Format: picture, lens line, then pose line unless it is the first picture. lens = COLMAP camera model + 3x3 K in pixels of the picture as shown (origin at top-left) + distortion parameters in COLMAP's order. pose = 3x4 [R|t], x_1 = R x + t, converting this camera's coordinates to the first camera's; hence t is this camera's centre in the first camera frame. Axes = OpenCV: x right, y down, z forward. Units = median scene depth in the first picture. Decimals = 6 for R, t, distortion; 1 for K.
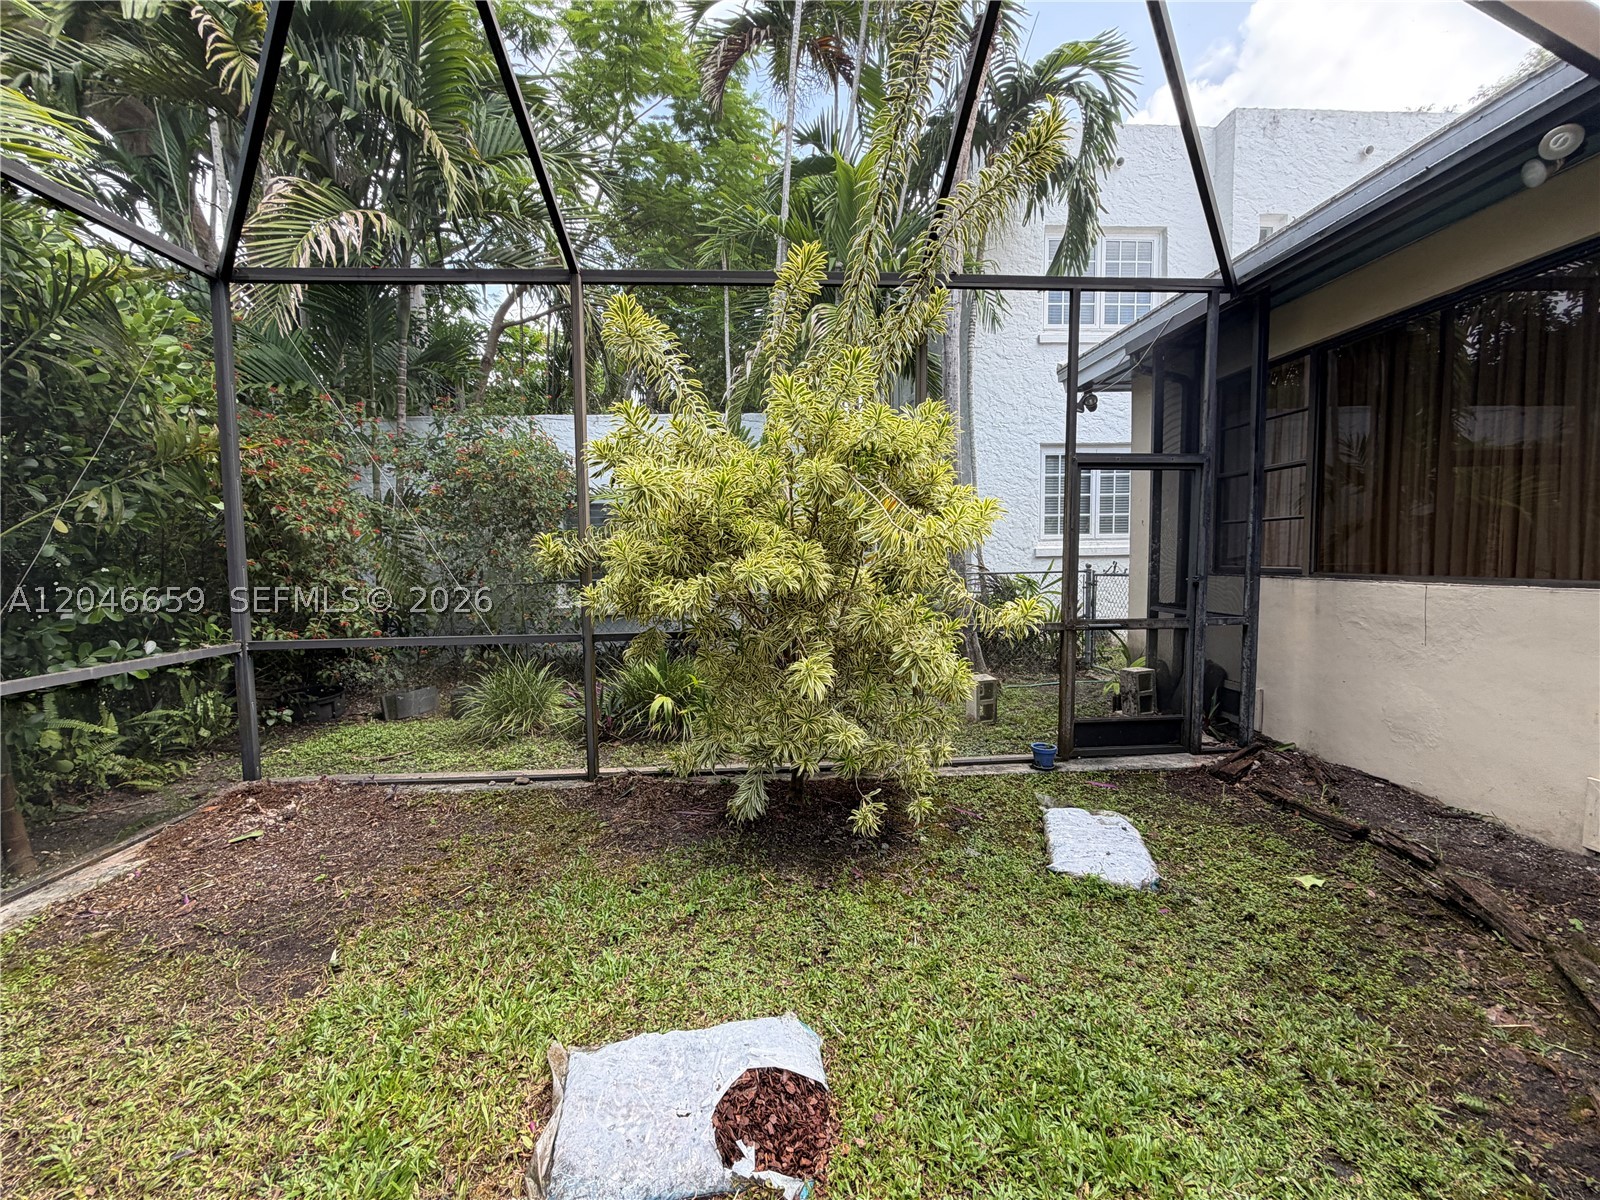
lens RADIAL K [[635.3, 0, 800.5], [0, 635.3, 593.1], [0, 0, 1]] dist [-0.001387, 0.000463]
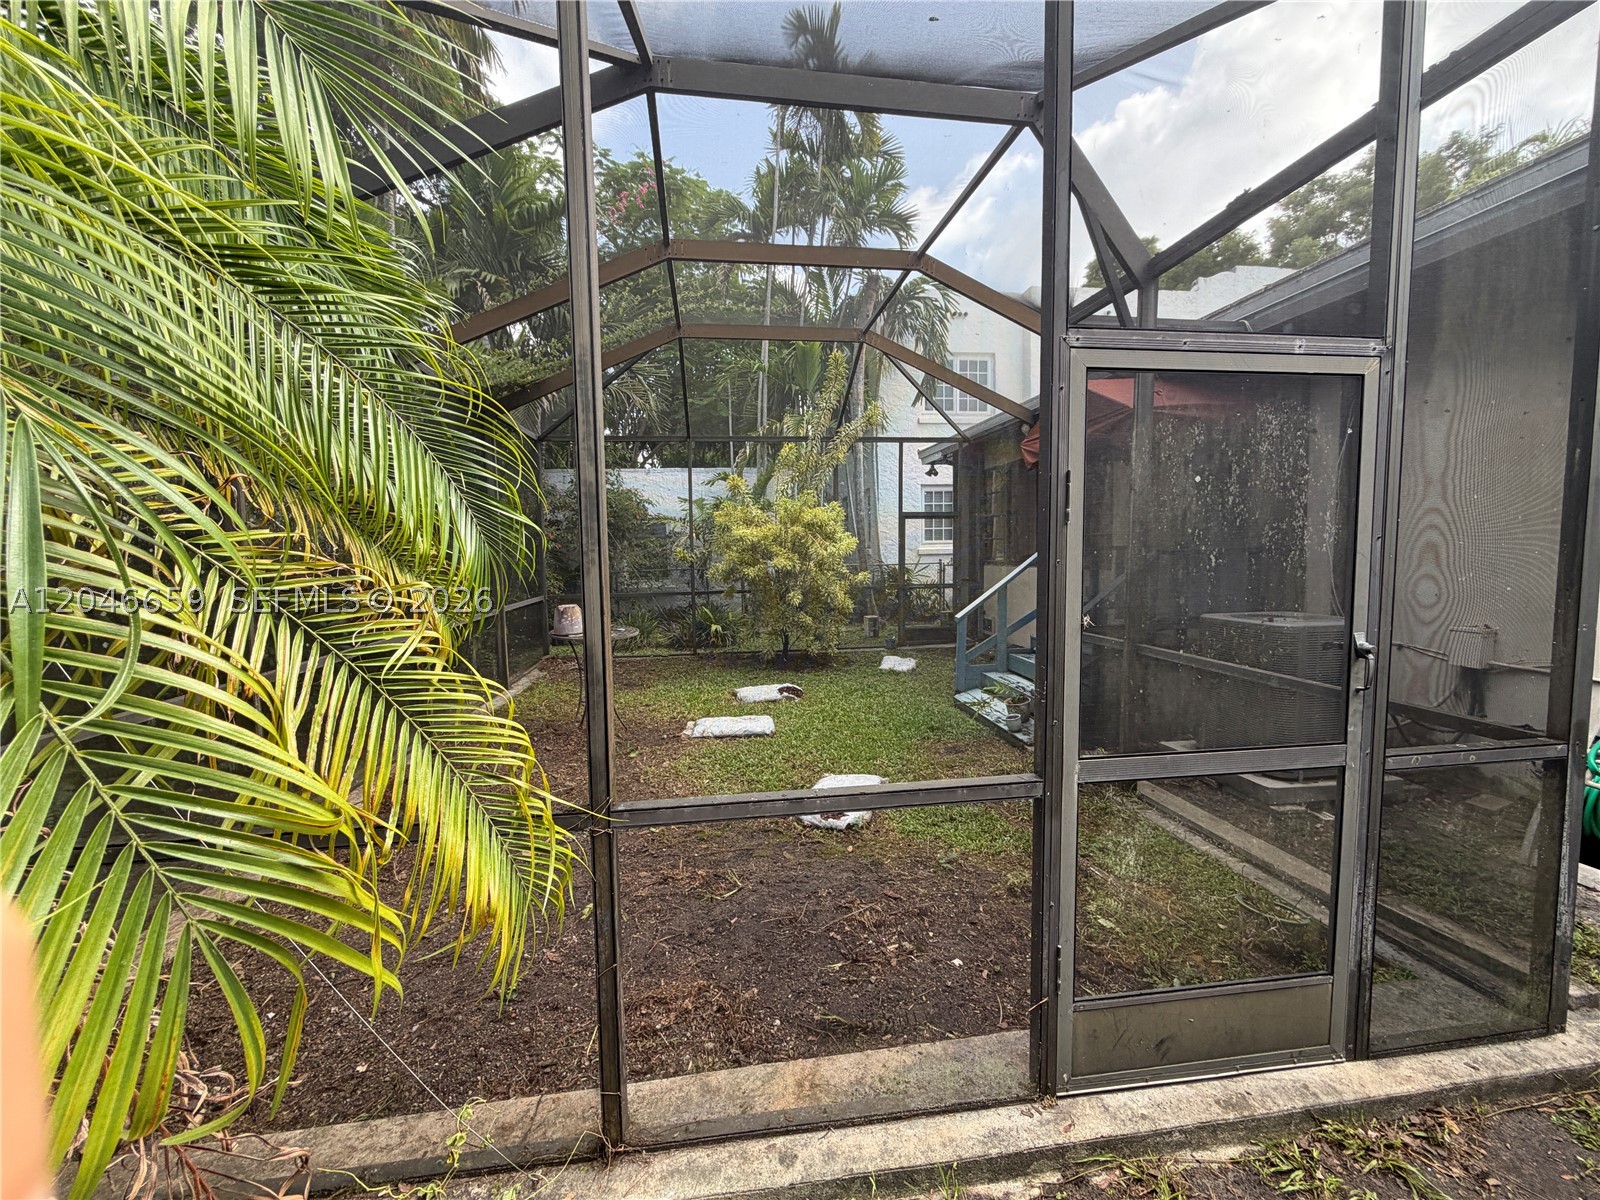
lens RADIAL K [[635.3, 0, 794.7], [0, 635.3, 595.9], [0, 0, 1]] dist [-0.001387, 0.000463]
pose [[0.997634, -0.010267, 0.067980, -0.177228], [0.009411, 0.999872, 0.012905, 0.077606], [-0.068104, -0.012235, 0.997603, -1.926912]]
